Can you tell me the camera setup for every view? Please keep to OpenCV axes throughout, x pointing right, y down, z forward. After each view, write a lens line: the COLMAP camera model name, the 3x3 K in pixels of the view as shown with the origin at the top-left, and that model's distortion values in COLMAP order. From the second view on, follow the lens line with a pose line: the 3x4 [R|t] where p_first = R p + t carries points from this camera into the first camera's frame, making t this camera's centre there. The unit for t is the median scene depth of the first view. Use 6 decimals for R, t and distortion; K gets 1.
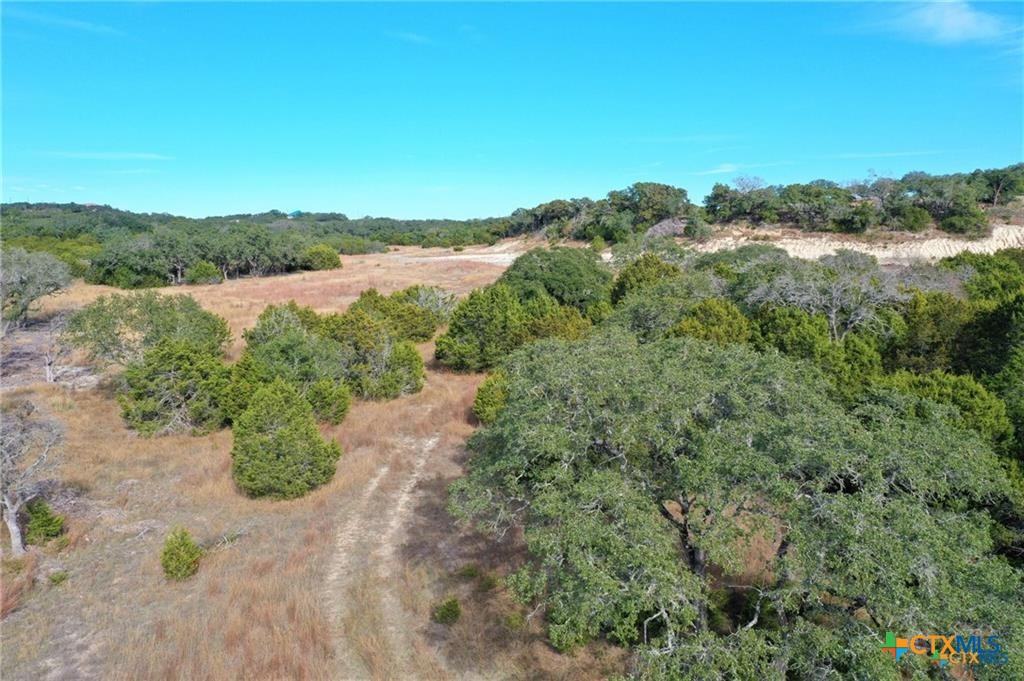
lens RADIAL K [[806.7, 0, 512.0], [0, 806.7, 340.5], [0, 0, 1]] dist [0.008404, 0.000240]
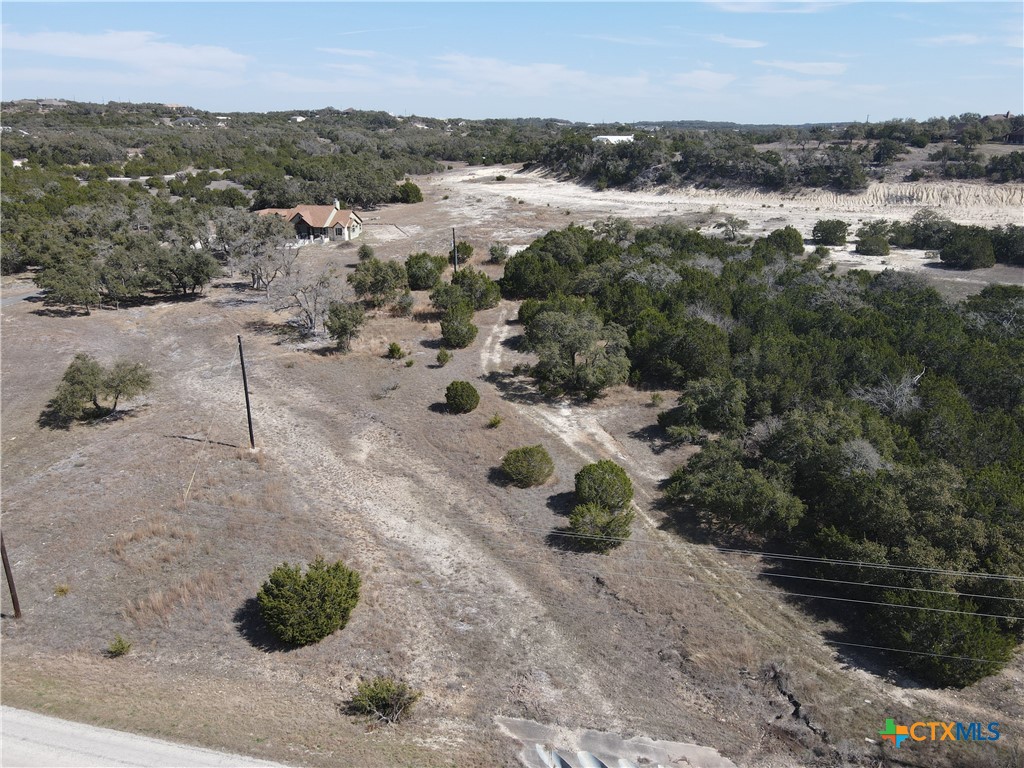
lens RADIAL K [[742.1, 0, 512.0], [0, 742.1, 384.0], [0, 0, 1]] dist [0.011685, 0.001449]
pose [[0.999080, 0.027105, -0.033241, 0.003876], [-0.019486, 0.977251, 0.211191, -0.060702], [0.038209, -0.210349, 0.976879, -0.414492]]
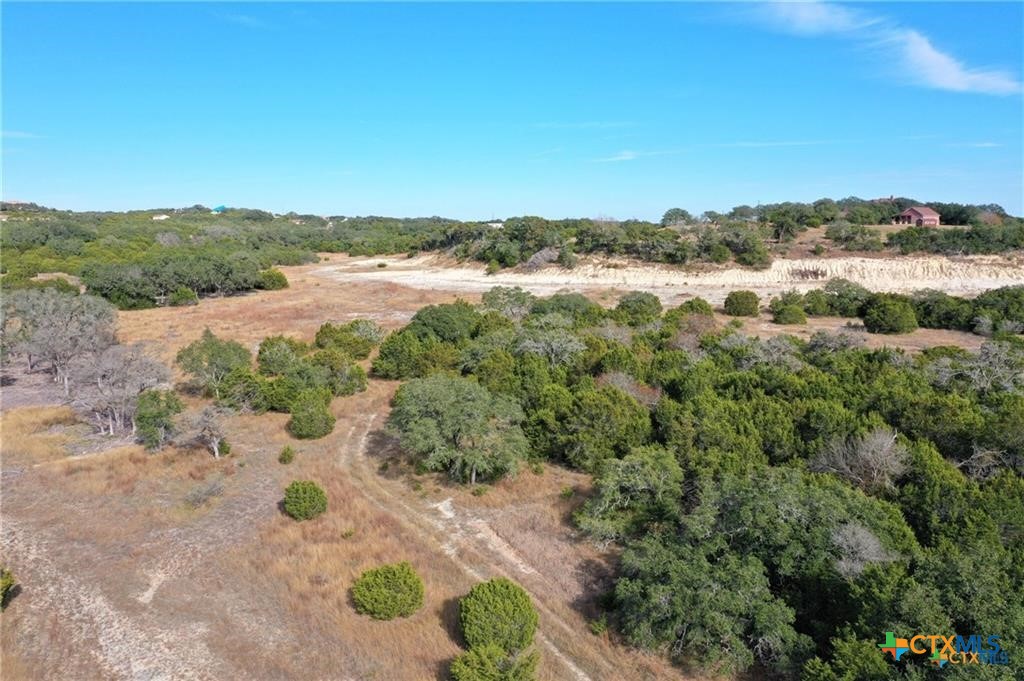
lens RADIAL K [[806.7, 0, 512.0], [0, 806.7, 340.5], [0, 0, 1]] dist [0.008404, 0.000240]
pose [[0.995534, -0.009311, 0.093948, 0.019257], [0.007686, 0.999815, 0.017650, -0.031419], [-0.094095, -0.016849, 0.995421, -0.334859]]
